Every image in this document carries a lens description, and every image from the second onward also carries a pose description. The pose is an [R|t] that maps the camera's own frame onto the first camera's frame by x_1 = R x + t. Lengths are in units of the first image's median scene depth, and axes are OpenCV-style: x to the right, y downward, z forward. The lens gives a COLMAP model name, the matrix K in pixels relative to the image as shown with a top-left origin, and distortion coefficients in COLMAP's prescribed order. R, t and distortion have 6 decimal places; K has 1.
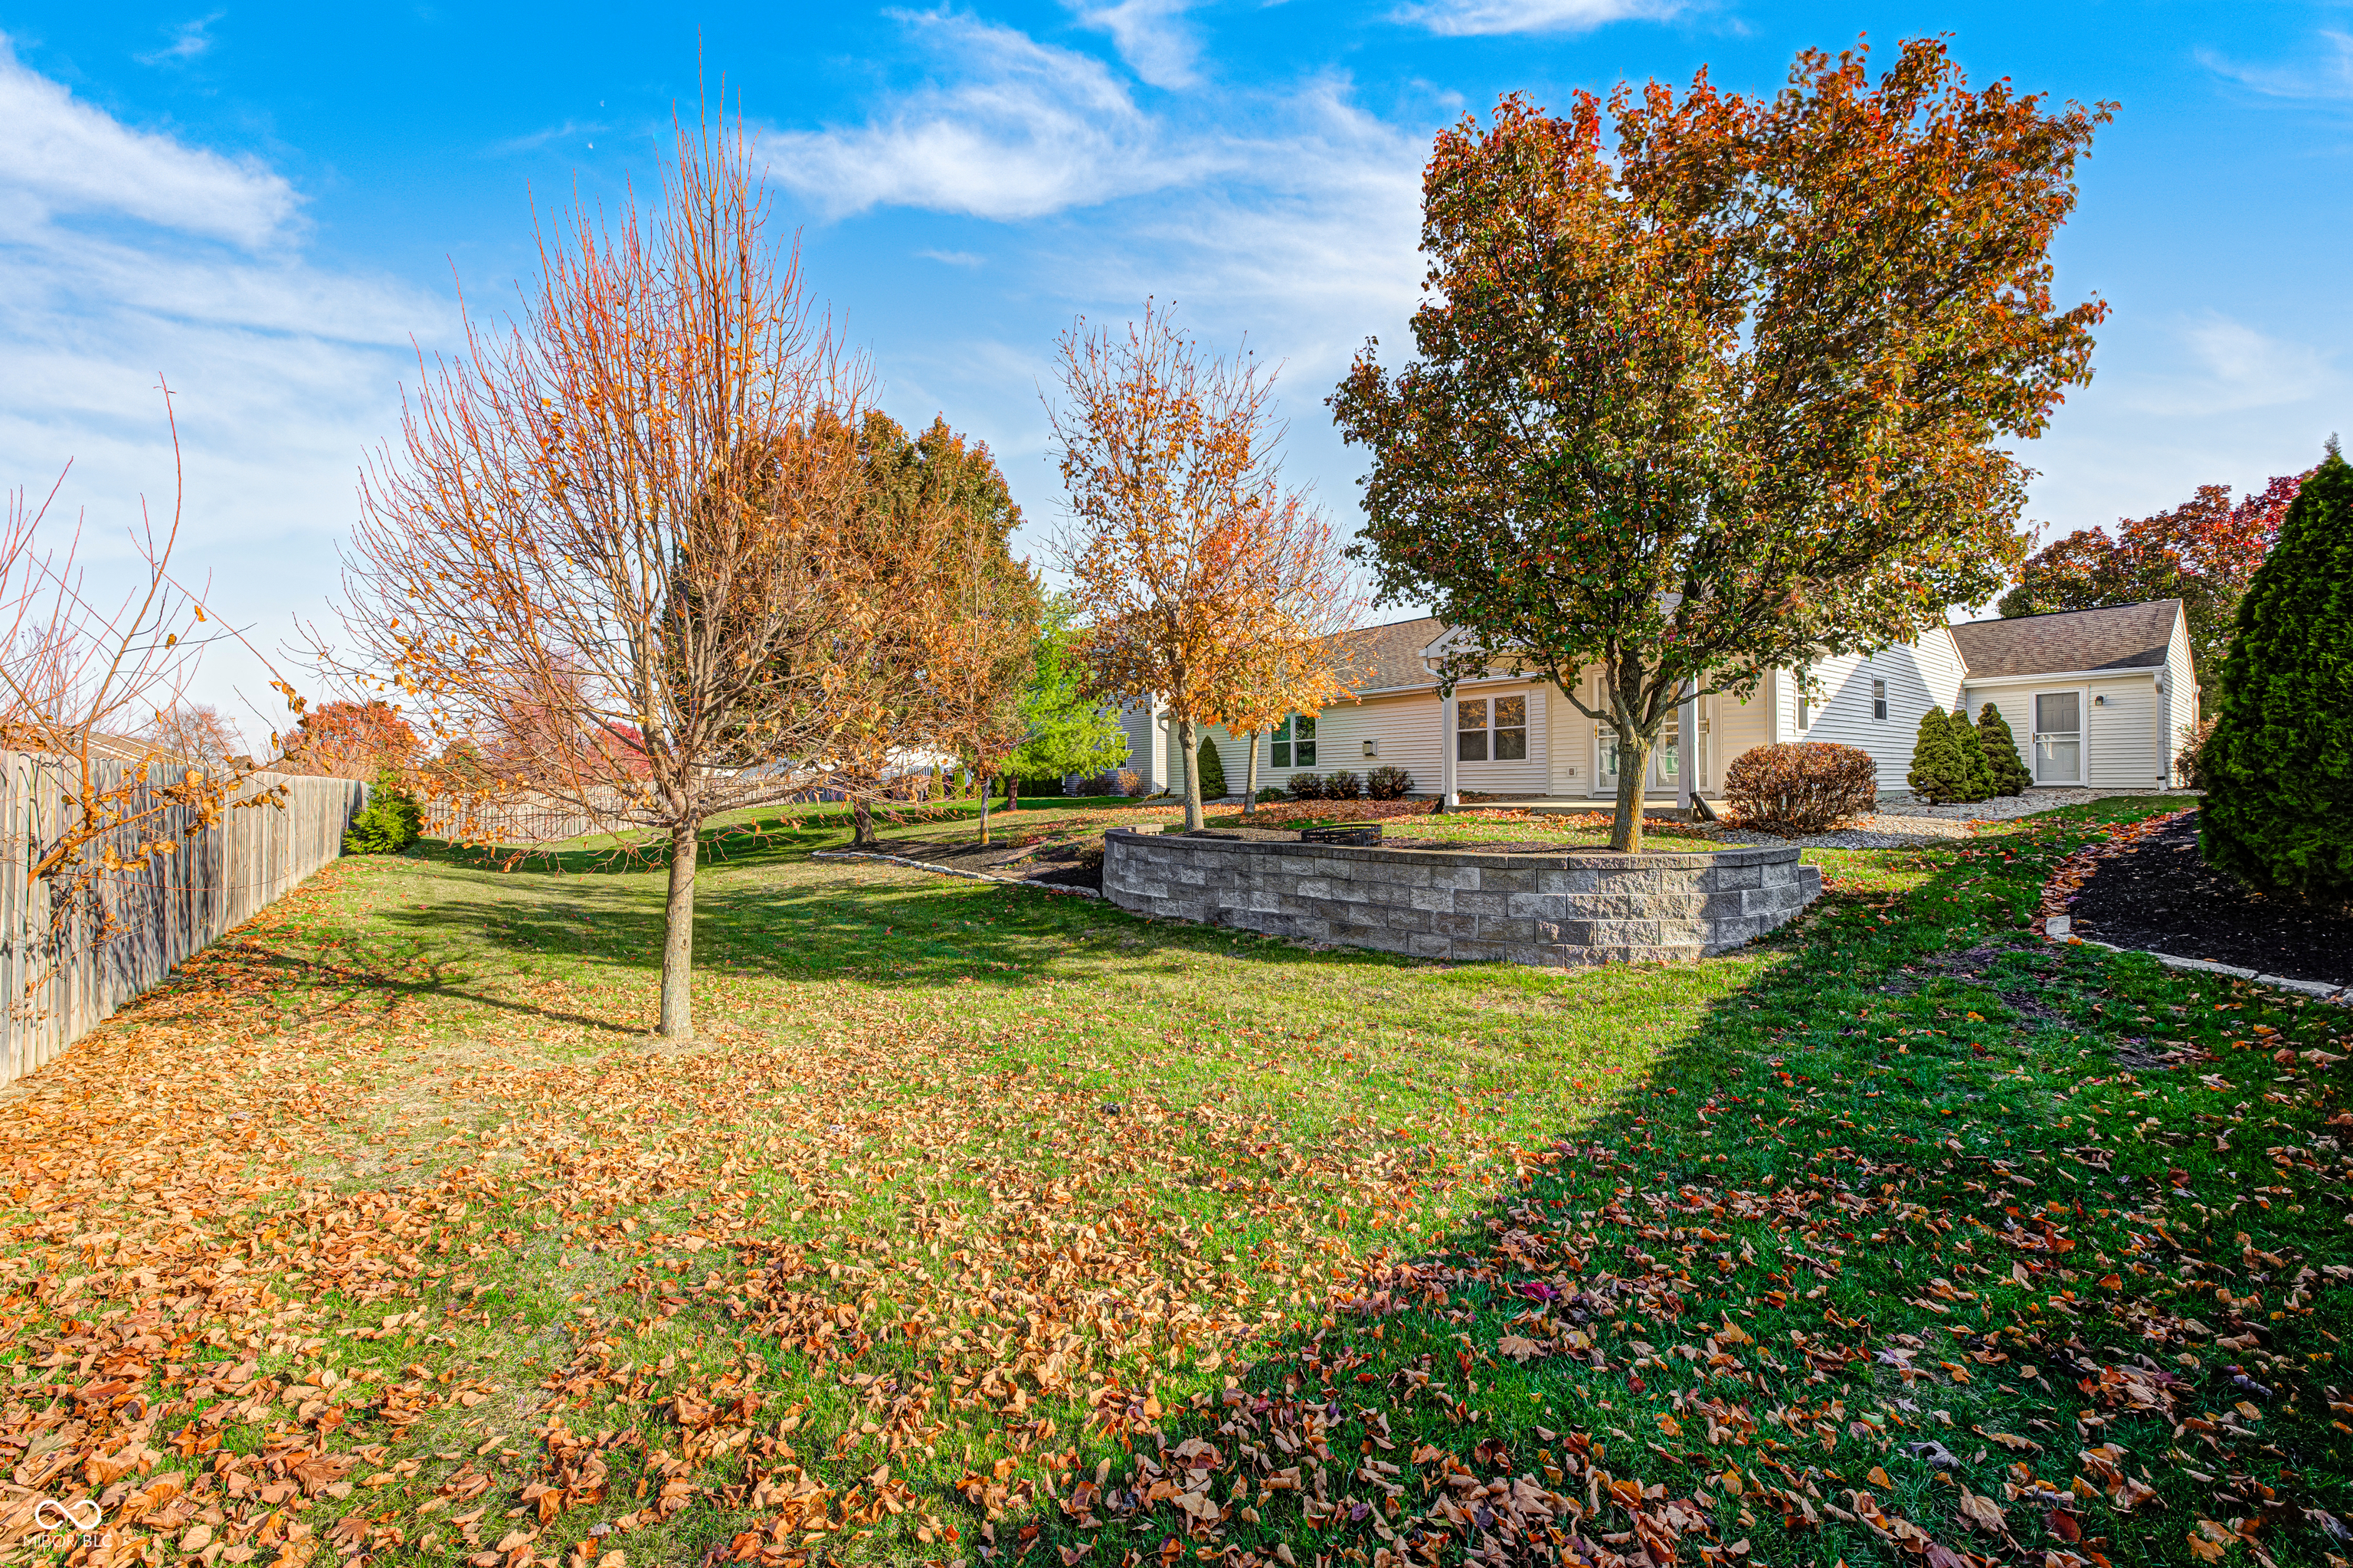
lens RADIAL K [[927.0, 0, 1176.5], [0, 927.0, 784.1], [0, 0, 1]] dist [-0.002134, 0.001343]
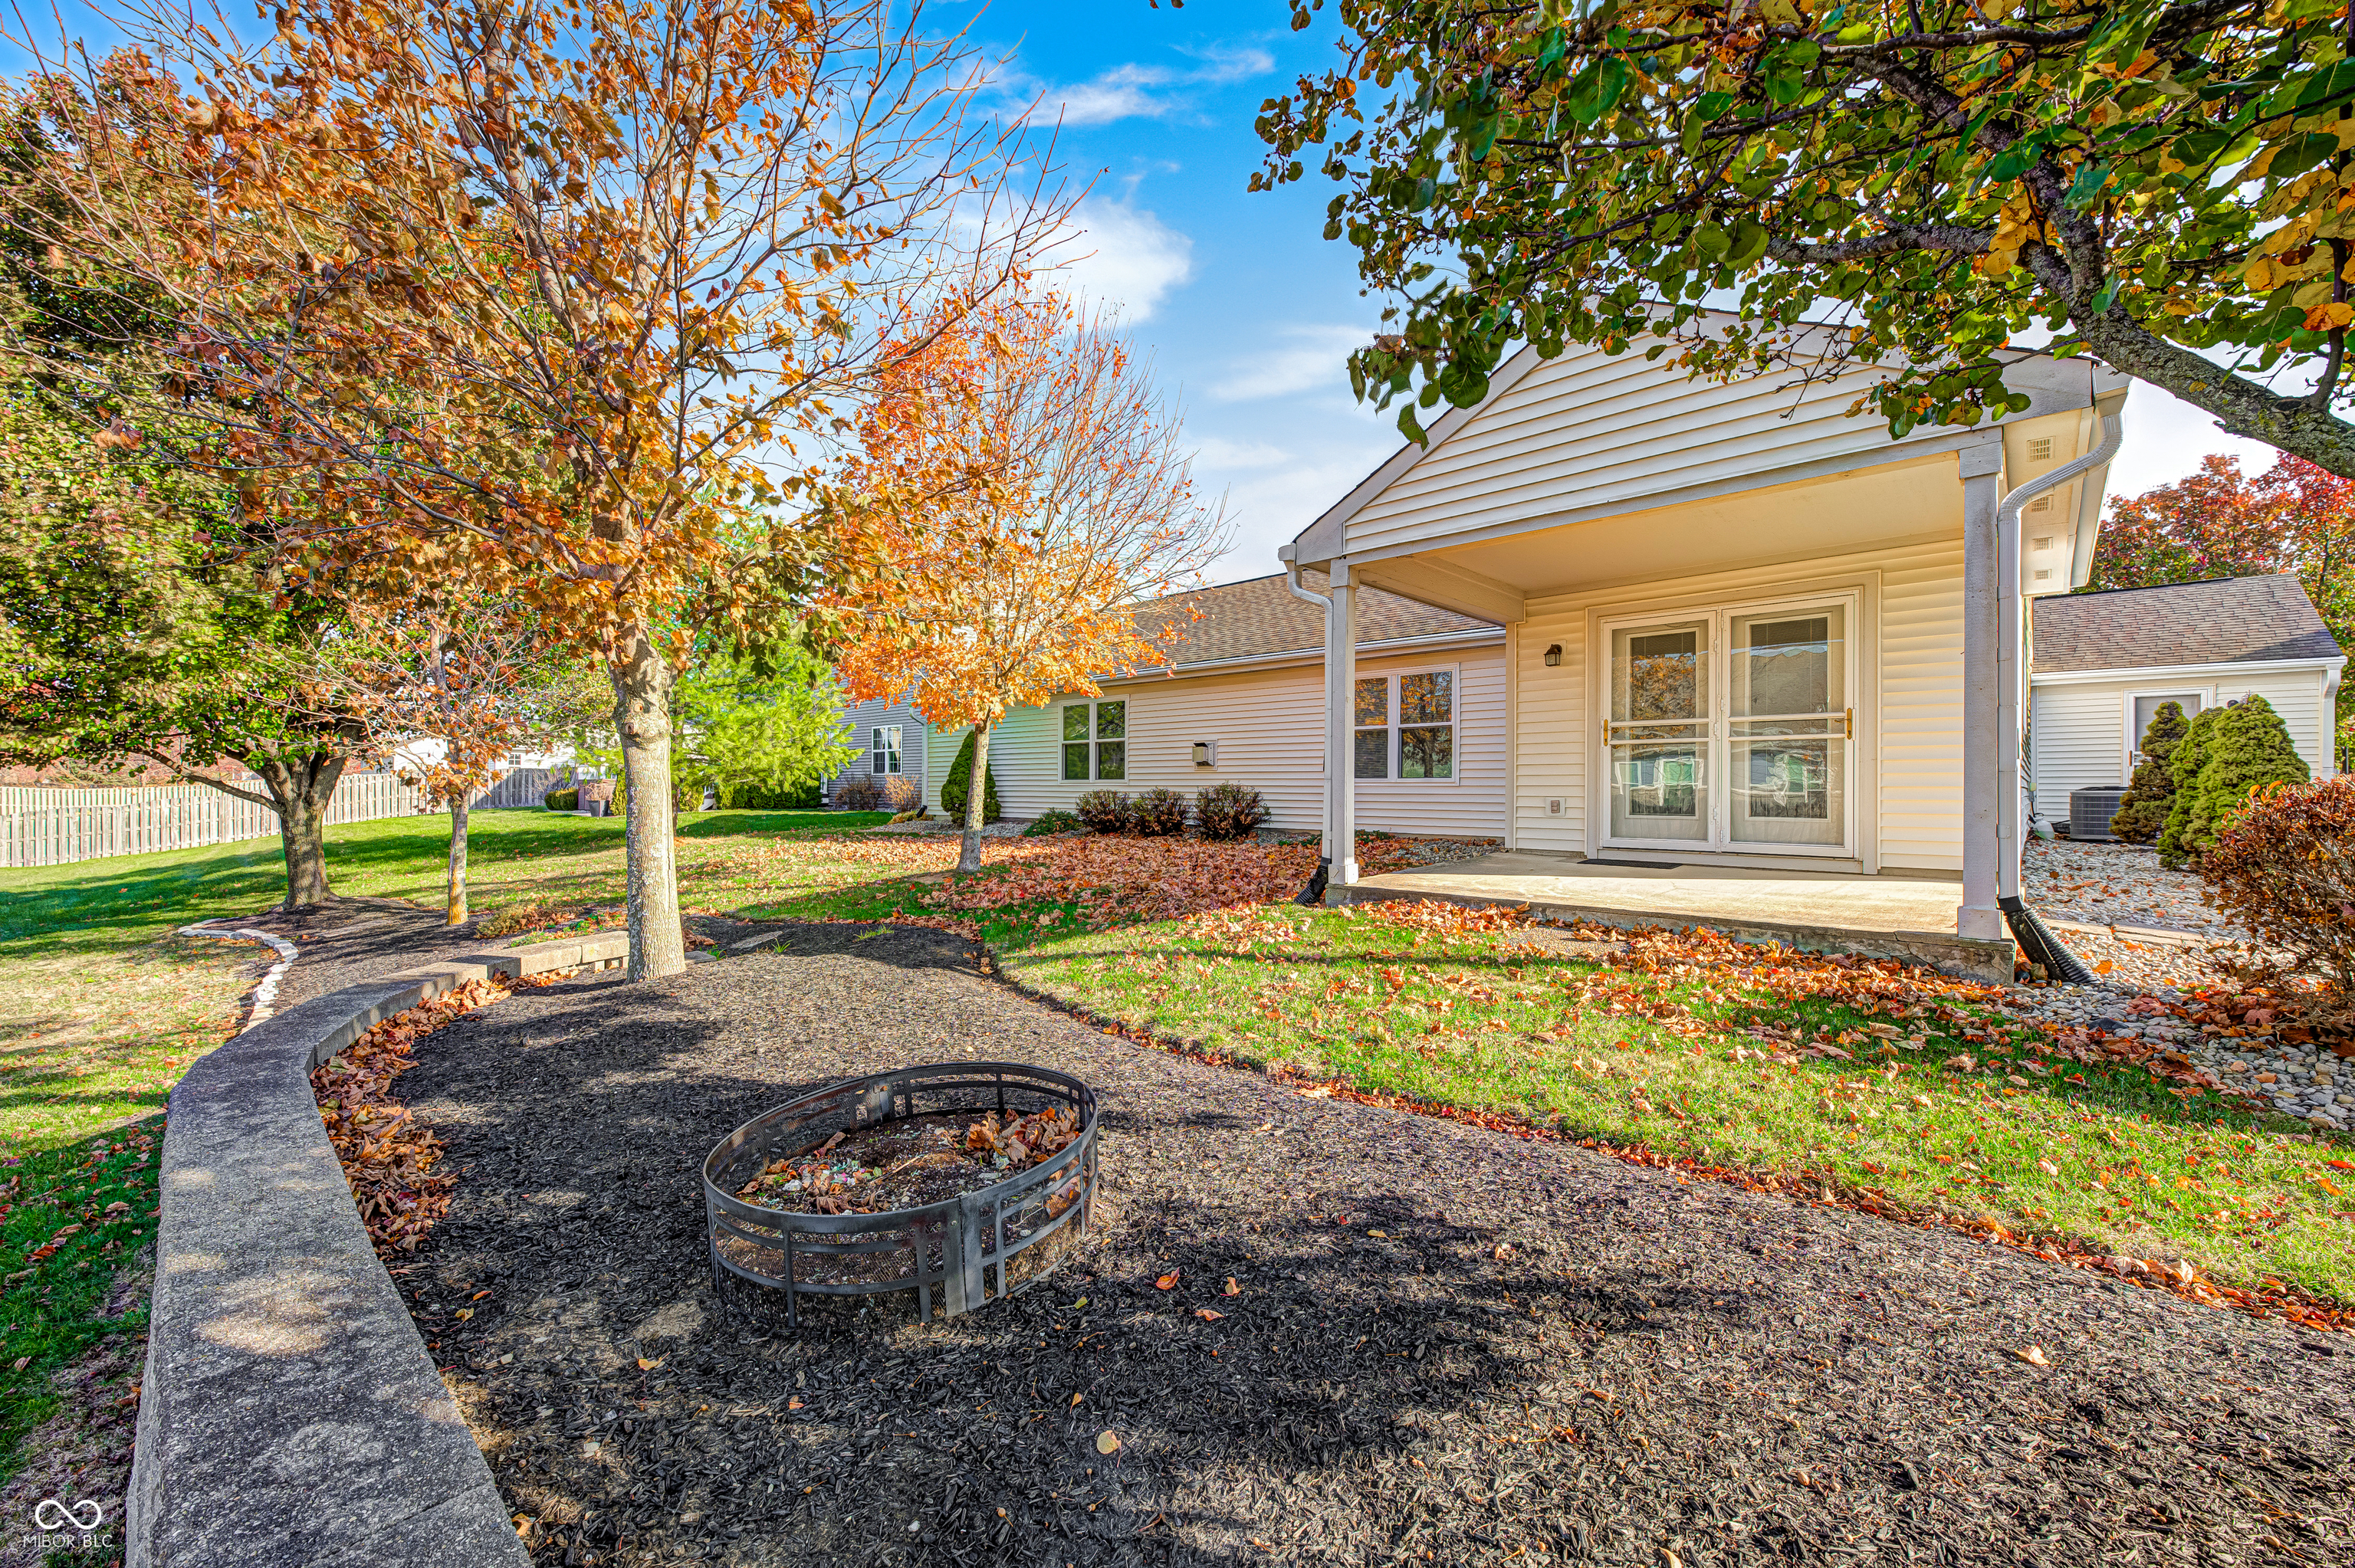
lens RADIAL K [[927.6, 0, 1184.1], [0, 927.6, 783.4], [0, 0, 1]] dist [-0.002134, 0.001343]
pose [[0.988282, 0.015563, 0.151845, 0.100209], [-0.015081, 0.999877, -0.004324, -0.015766], [-0.151893, 0.001983, 0.988395, 0.377397]]
